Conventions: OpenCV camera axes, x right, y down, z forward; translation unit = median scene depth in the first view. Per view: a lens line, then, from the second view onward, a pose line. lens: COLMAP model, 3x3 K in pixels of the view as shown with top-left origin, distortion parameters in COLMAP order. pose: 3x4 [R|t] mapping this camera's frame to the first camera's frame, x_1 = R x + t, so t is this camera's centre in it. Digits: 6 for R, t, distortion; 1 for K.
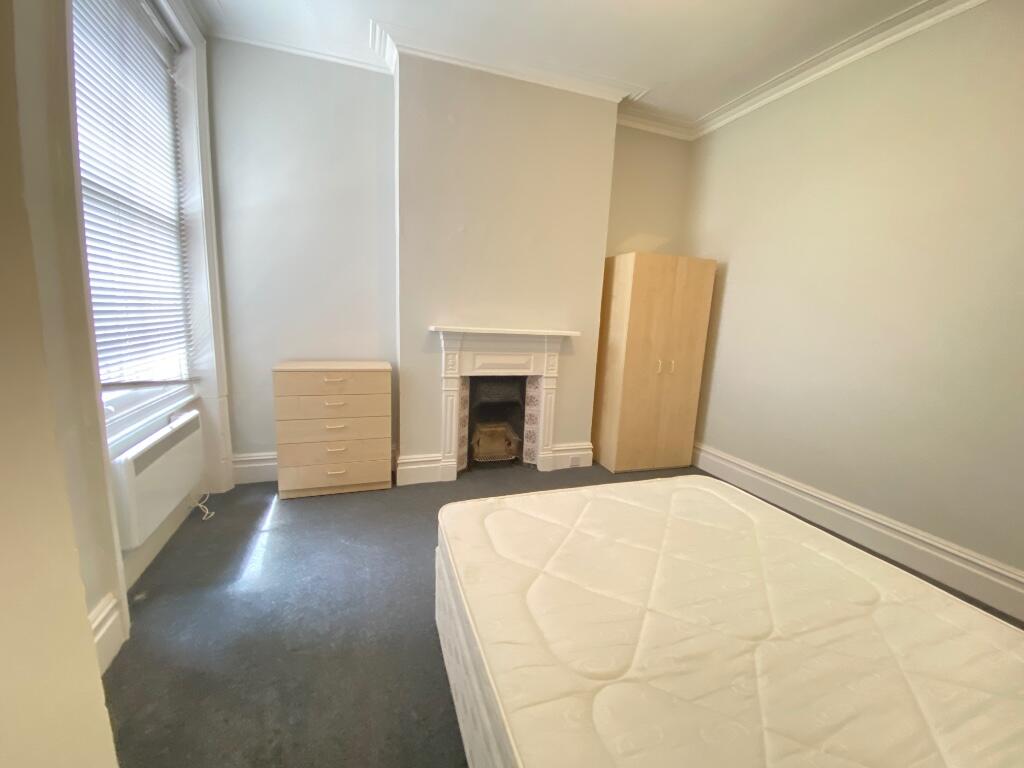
lens RADIAL K [[412.8, 0, 514.6], [0, 412.8, 382.7], [0, 0, 1]] dist [0.035927, -0.031012]
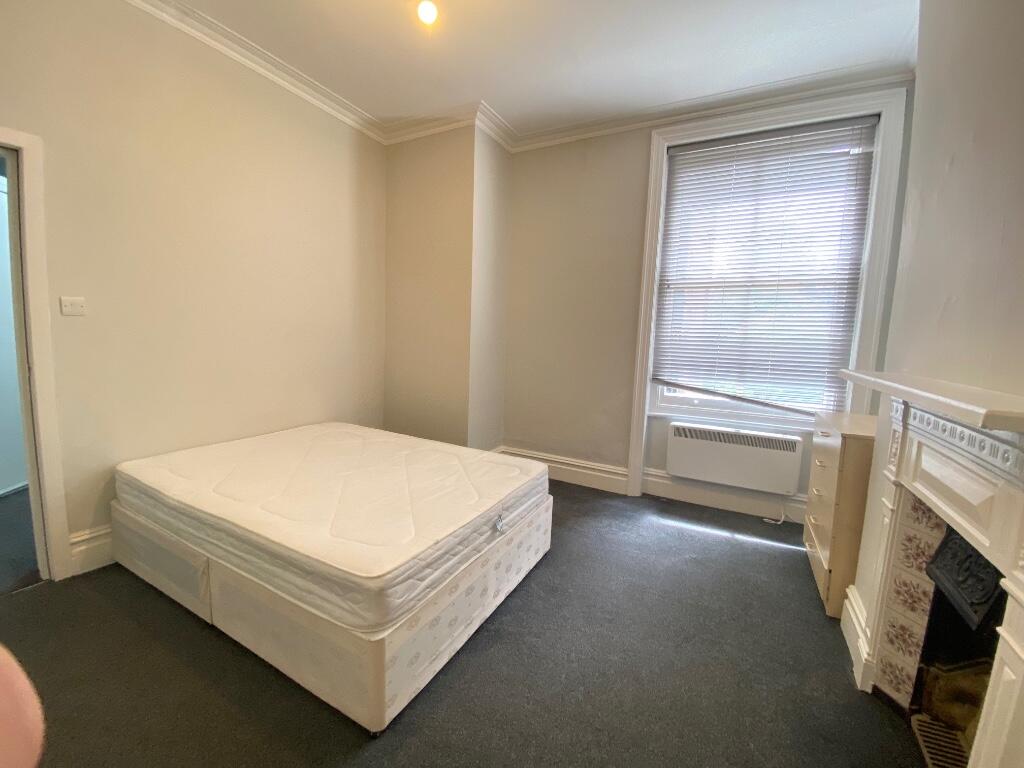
lens RADIAL K [[412.8, 0, 514.6], [0, 412.8, 382.7], [0, 0, 1]] dist [0.035927, -0.031012]
pose [[-0.743925, 0.000486, -0.668263, 0.471770], [-0.179372, 0.963158, 0.200382, -0.133507], [0.643740, 0.268936, -0.716430, 0.988534]]
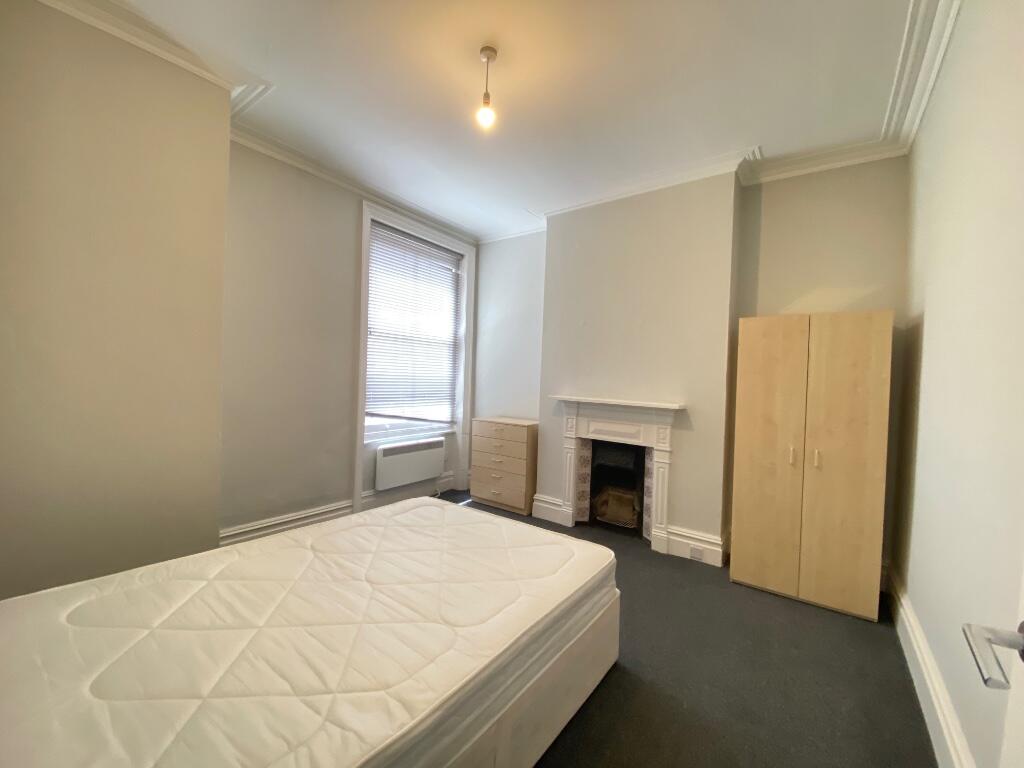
lens RADIAL K [[412.8, 0, 514.6], [0, 412.8, 382.7], [0, 0, 1]] dist [0.035927, -0.031012]
pose [[0.558542, -0.015603, -0.829329, 0.741534], [-0.148031, 0.981897, -0.118170, -0.003264], [0.816160, 0.188769, 0.546121, 0.153379]]
